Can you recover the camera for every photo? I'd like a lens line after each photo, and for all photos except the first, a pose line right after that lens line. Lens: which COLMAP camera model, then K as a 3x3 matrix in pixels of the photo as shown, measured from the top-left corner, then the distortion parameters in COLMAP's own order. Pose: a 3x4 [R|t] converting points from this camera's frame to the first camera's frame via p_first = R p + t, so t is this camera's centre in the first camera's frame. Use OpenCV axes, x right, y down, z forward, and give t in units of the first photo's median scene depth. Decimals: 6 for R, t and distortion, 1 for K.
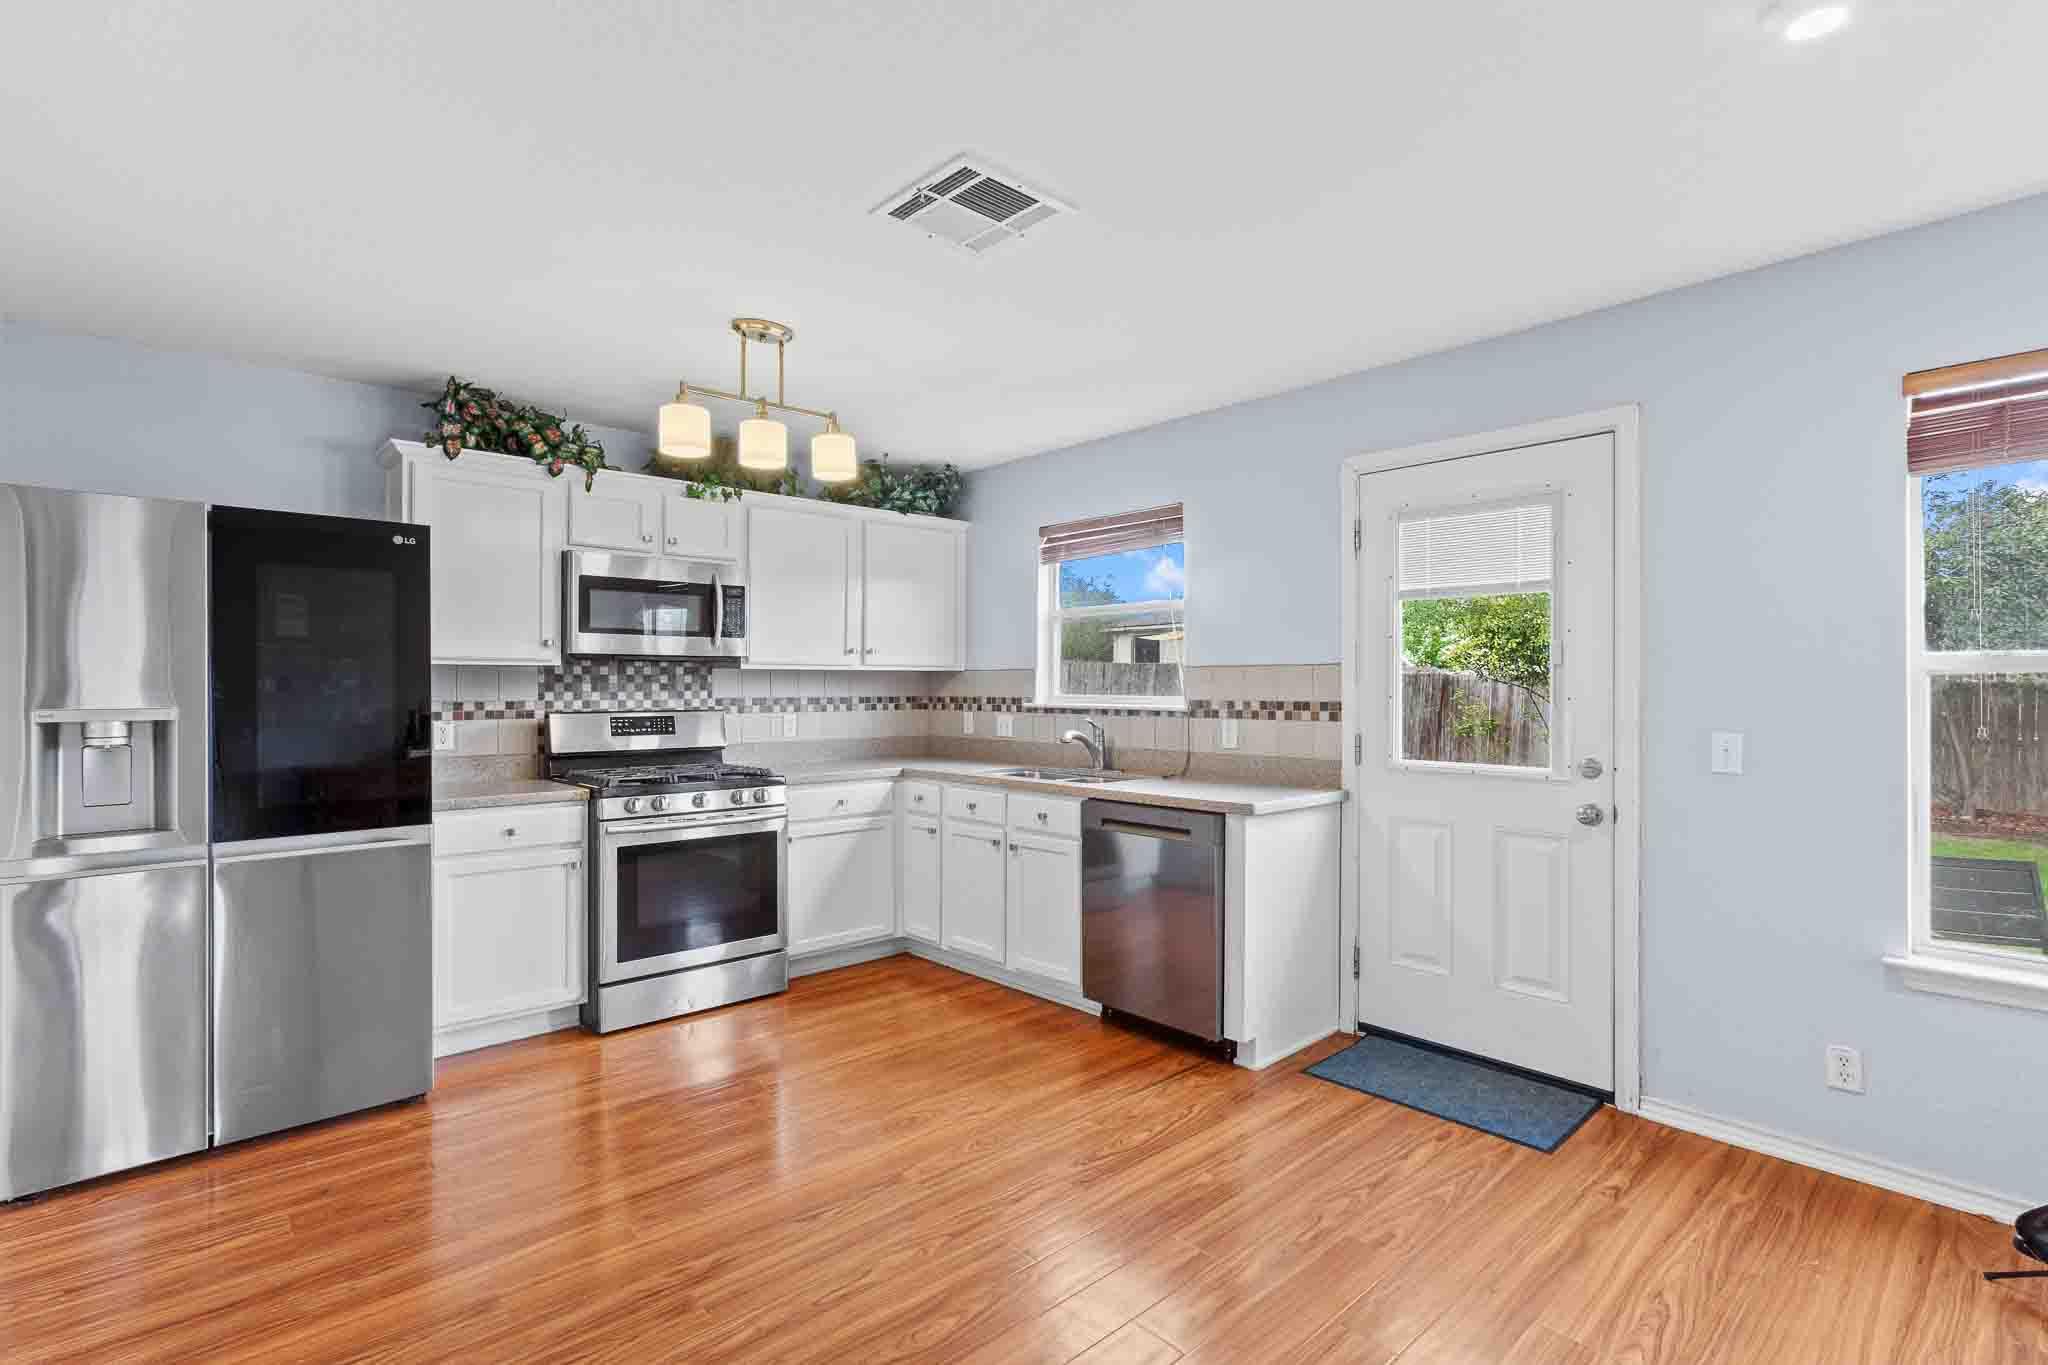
lens RADIAL K [[940.0, 0, 1024.0], [0, 940.0, 682.5], [0, 0, 1]] dist [-0.000071, 0.000088]
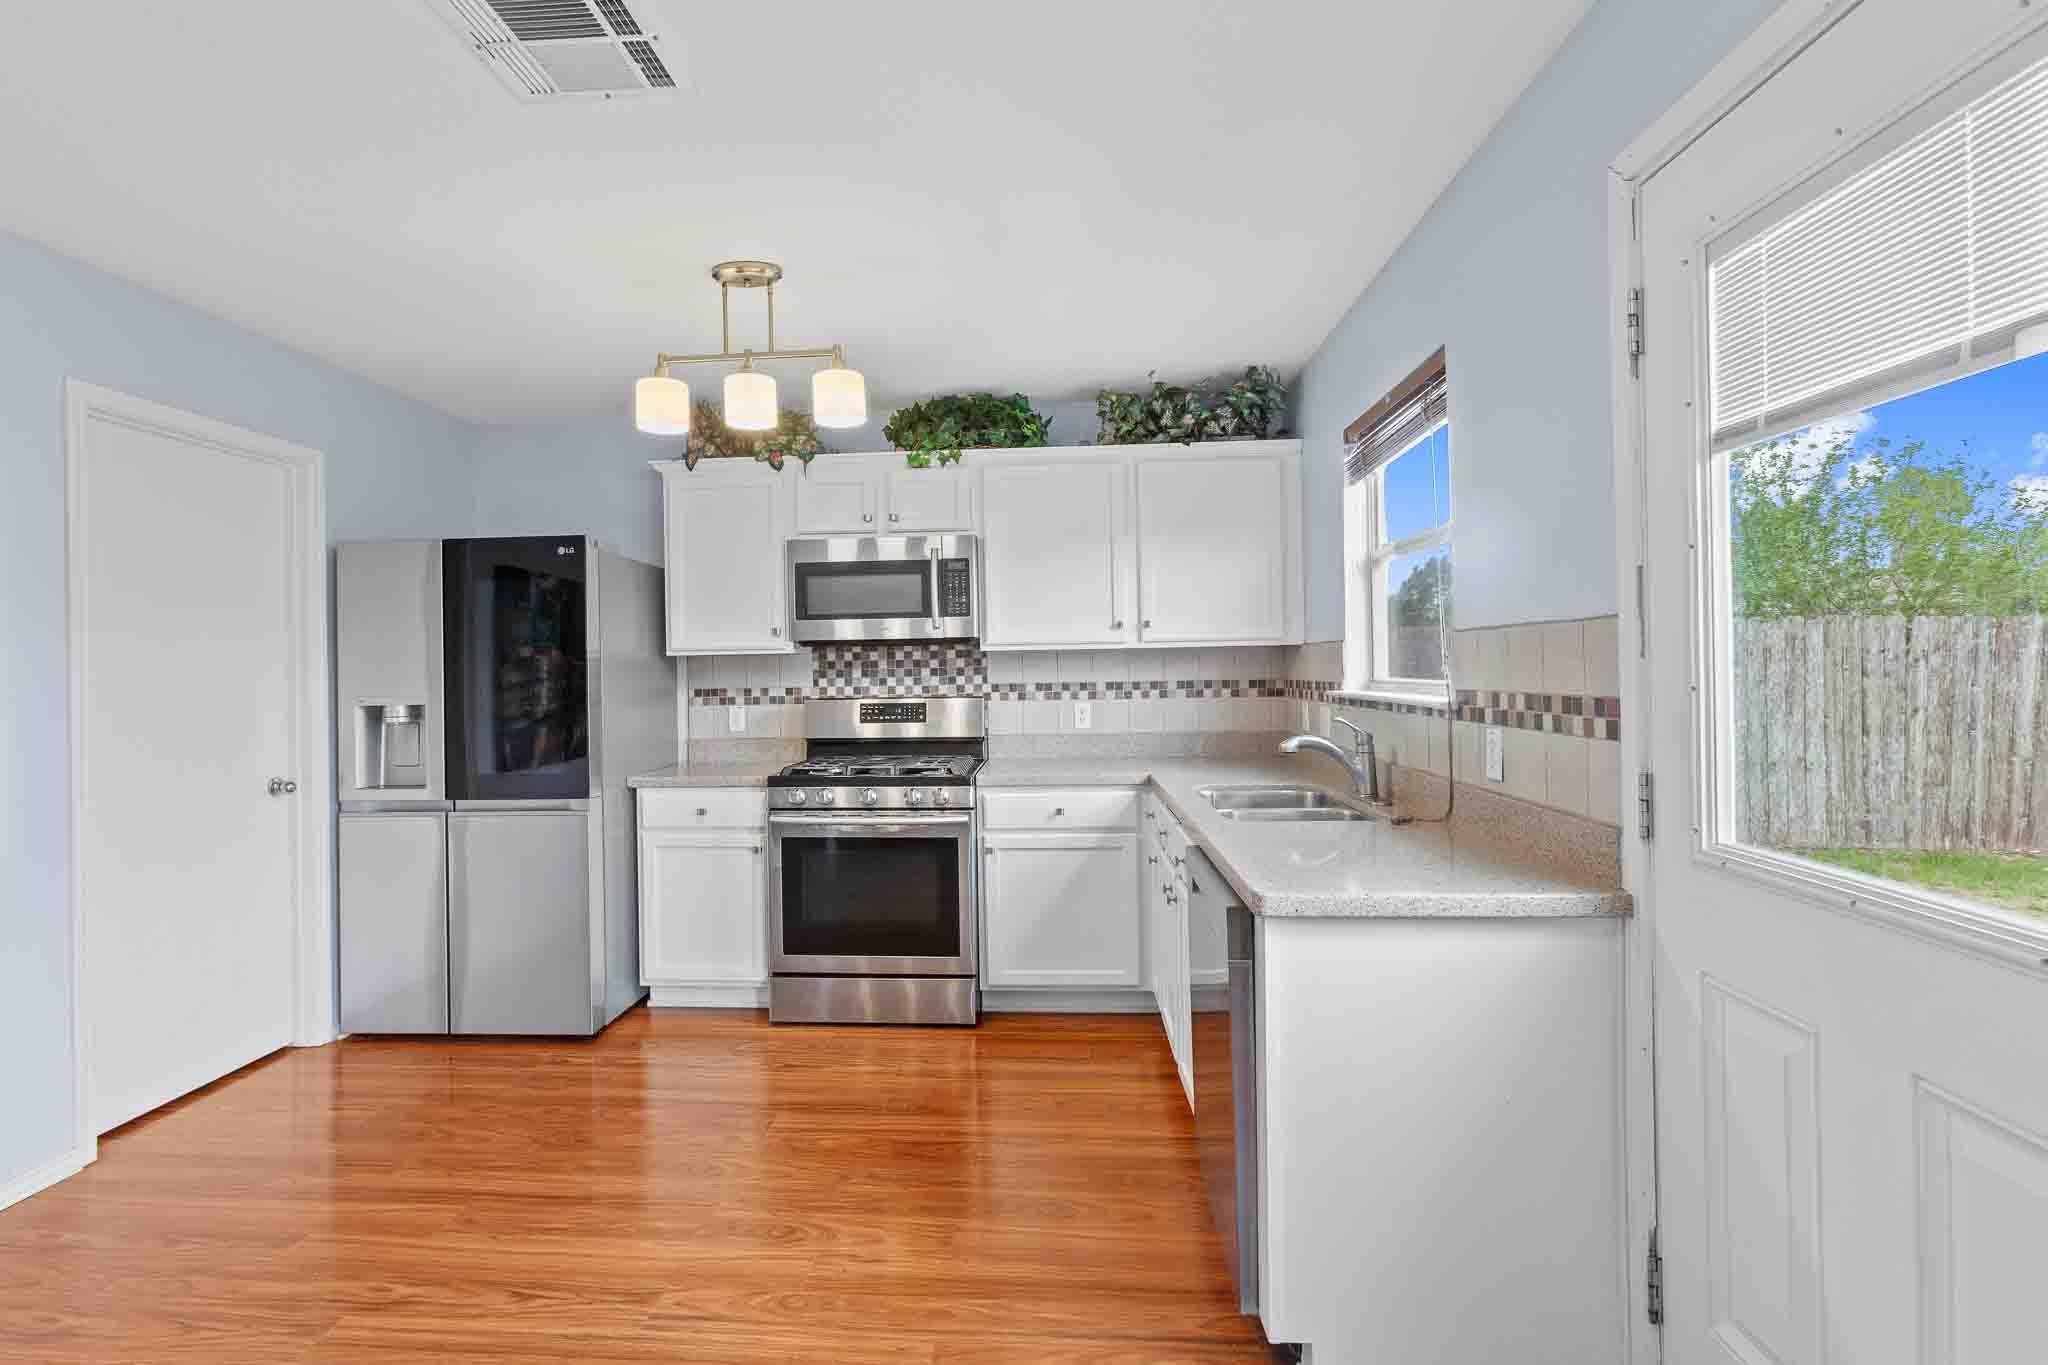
lens RADIAL K [[981.0, 0, 1016.4], [0, 981.0, 666.8], [0, 0, 1]] dist [-0.001184, -0.000041]
pose [[0.691777, -0.011305, -0.722023, 0.406725], [0.018083, 0.999835, 0.001670, -0.000669], [0.721885, -0.014211, 0.691867, 0.391382]]
